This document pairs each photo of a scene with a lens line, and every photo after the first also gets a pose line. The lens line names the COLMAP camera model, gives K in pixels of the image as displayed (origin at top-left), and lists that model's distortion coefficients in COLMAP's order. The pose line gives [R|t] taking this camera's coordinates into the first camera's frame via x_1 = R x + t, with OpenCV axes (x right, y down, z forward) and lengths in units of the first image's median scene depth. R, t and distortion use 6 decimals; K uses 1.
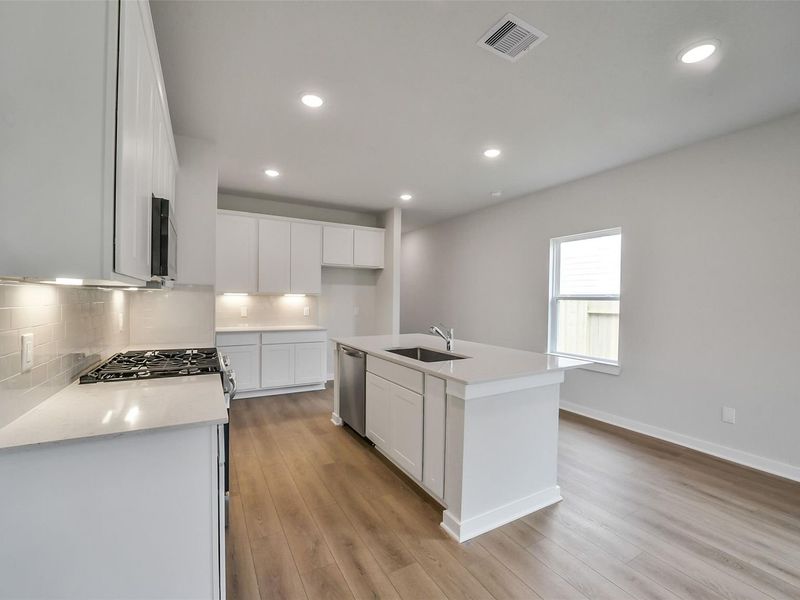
lens RADIAL K [[350.7, 0, 400.4], [0, 350.7, 303.2], [0, 0, 1]] dist [-0.029949, 0.005484]
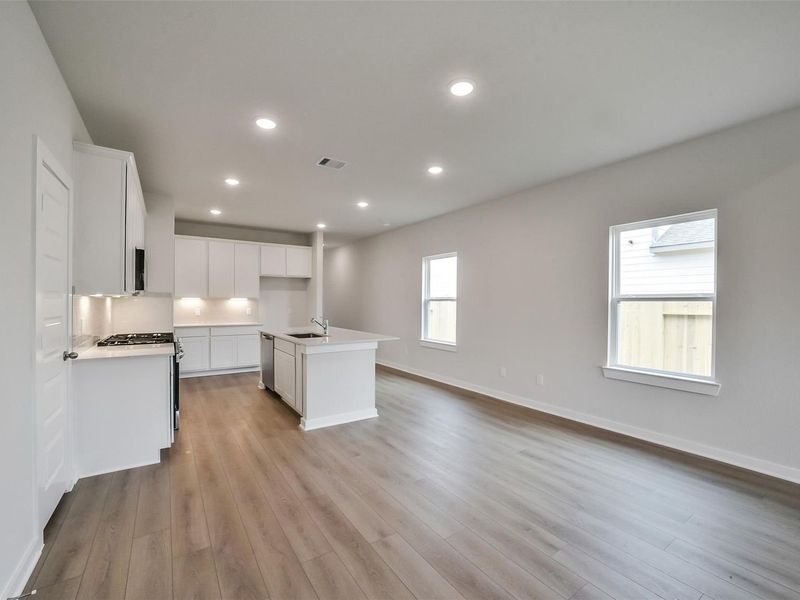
lens RADIAL K [[350.7, 0, 398.4], [0, 350.7, 304.0], [0, 0, 1]] dist [-0.029949, 0.005484]
pose [[0.997279, -0.006846, 0.073399, 0.227753], [0.007132, 0.999968, -0.003628, 0.005316], [-0.073372, 0.004142, 0.997296, -0.390200]]
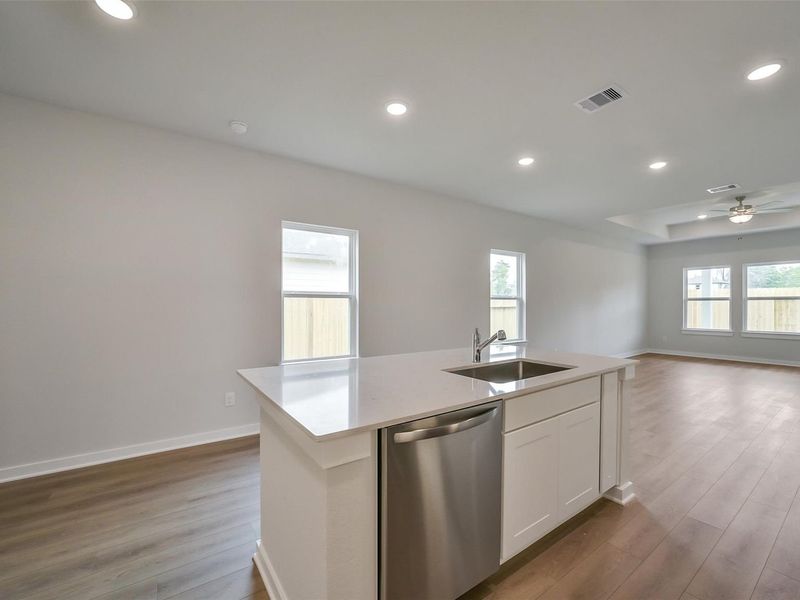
lens RADIAL K [[350.7, 0, 399.9], [0, 350.7, 306.7], [0, 0, 1]] dist [-0.029949, 0.005484]
pose [[-0.094805, -0.027831, 0.995107, -0.393284], [0.005528, 0.999579, 0.028483, -0.010774], [-0.995481, 0.008201, -0.094611, 0.803621]]
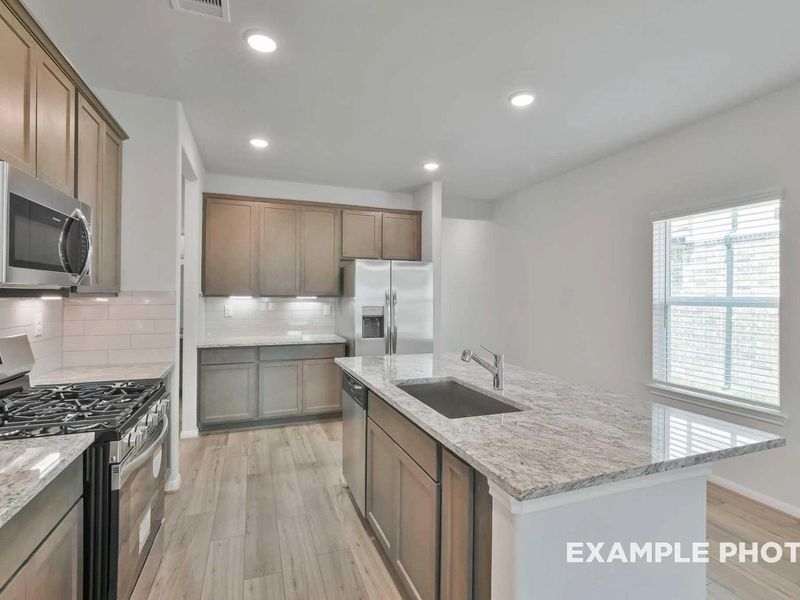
lens RADIAL K [[396.6, 0, 412.0], [0, 396.6, 299.5], [0, 0, 1]] dist [0.003200, -0.002771]
pose [[0.992236, -0.002636, -0.124339, 0.050289], [0.002311, 0.999994, -0.002755, -0.018873], [0.124345, 0.002446, 0.992236, 0.170289]]
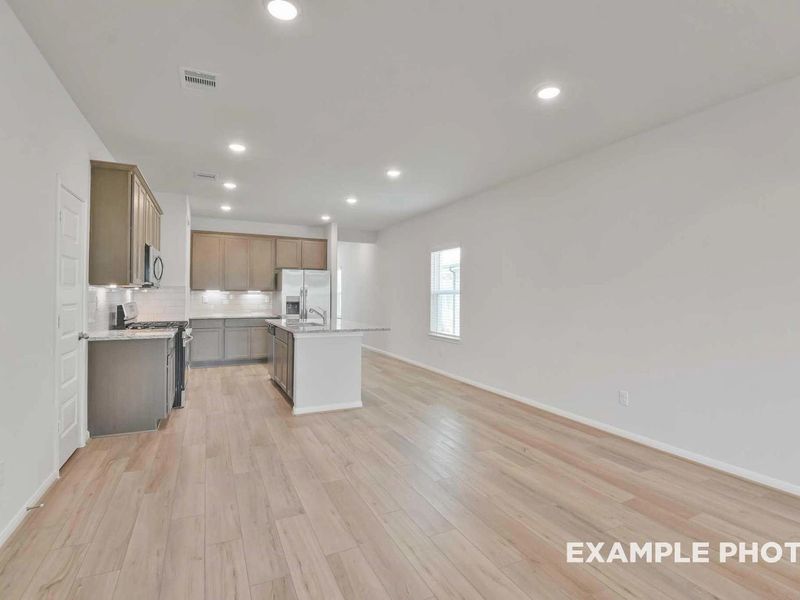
lens RADIAL K [[396.6, 0, 410.7], [0, 396.6, 295.6], [0, 0, 1]] dist [0.003200, -0.002771]
pose [[0.999355, -0.003986, -0.035684, 0.396926], [0.003575, 0.999927, -0.011576, 0.013799], [0.035727, 0.011441, 0.999296, -0.547862]]
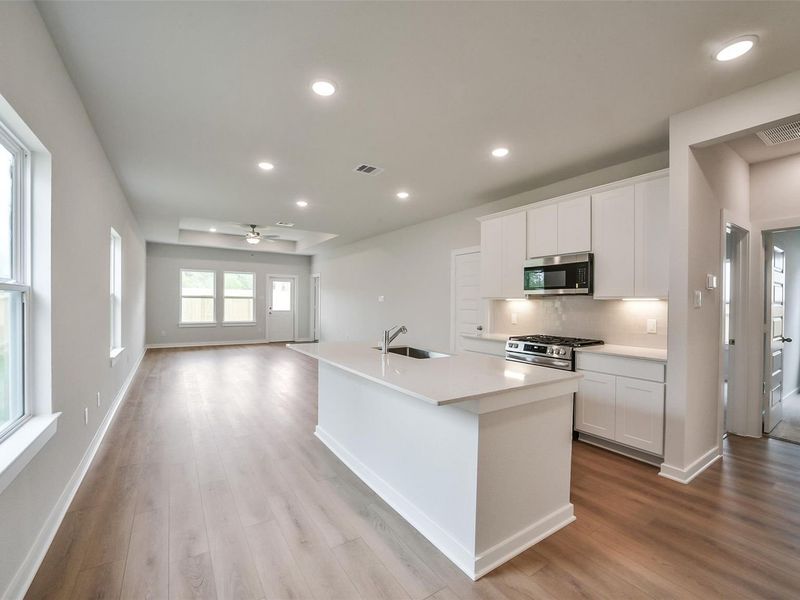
lens RADIAL K [[350.7, 0, 400.9], [0, 350.7, 304.7], [0, 0, 1]] dist [-0.029949, 0.005484]
pose [[-0.997463, -0.024733, -0.066753, 0.107845], [-0.025891, 0.999528, 0.016531, -0.011200], [0.066313, 0.018217, -0.997633, 1.287558]]
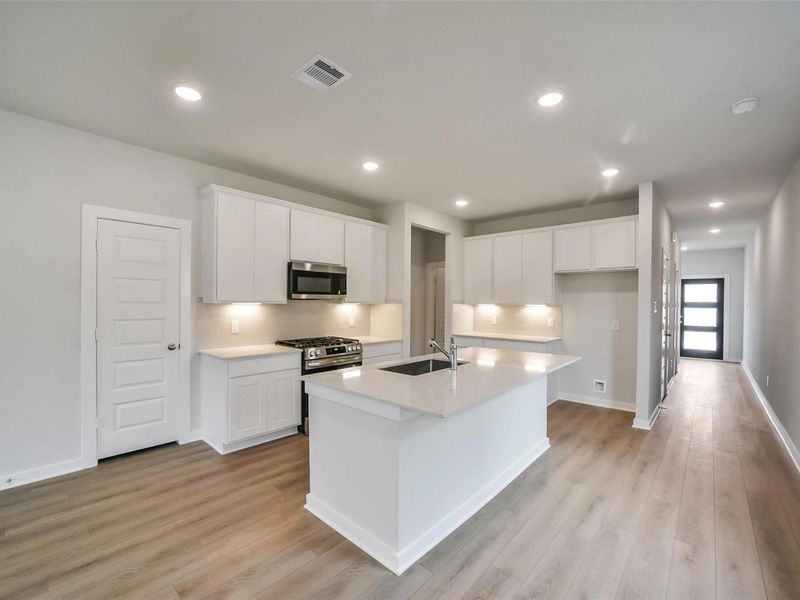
lens RADIAL K [[350.7, 0, 399.5], [0, 350.7, 304.1], [0, 0, 1]] dist [-0.029949, 0.005484]
pose [[0.313800, -0.007544, -0.949459, 0.613482], [-0.014752, 0.999809, -0.012820, -0.010532], [0.949375, 0.018029, 0.313629, 0.384497]]
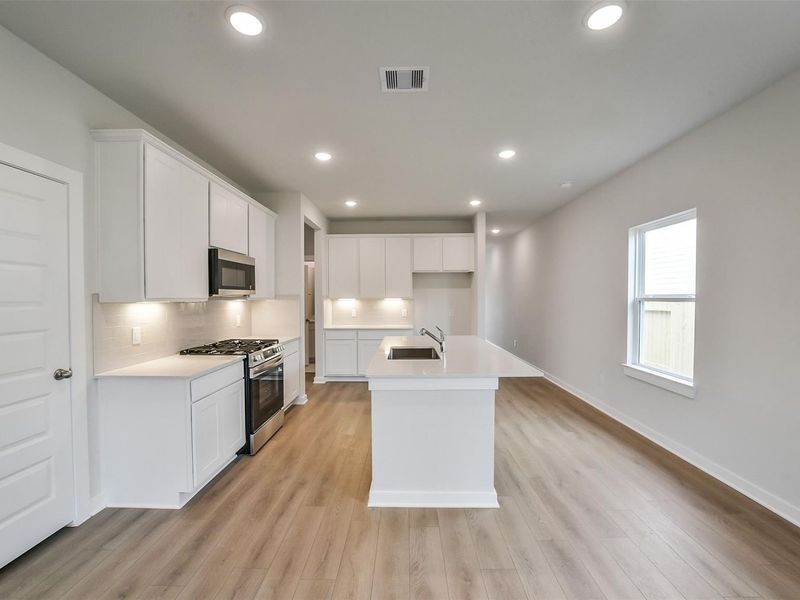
lens RADIAL K [[350.7, 0, 400.5], [0, 350.7, 304.6], [0, 0, 1]] dist [-0.029949, 0.005484]
pose [[0.860888, -0.006217, -0.508757, 0.376629], [0.009590, 0.999946, 0.004008, -0.010787], [0.508705, -0.008330, 0.860901, 0.002231]]
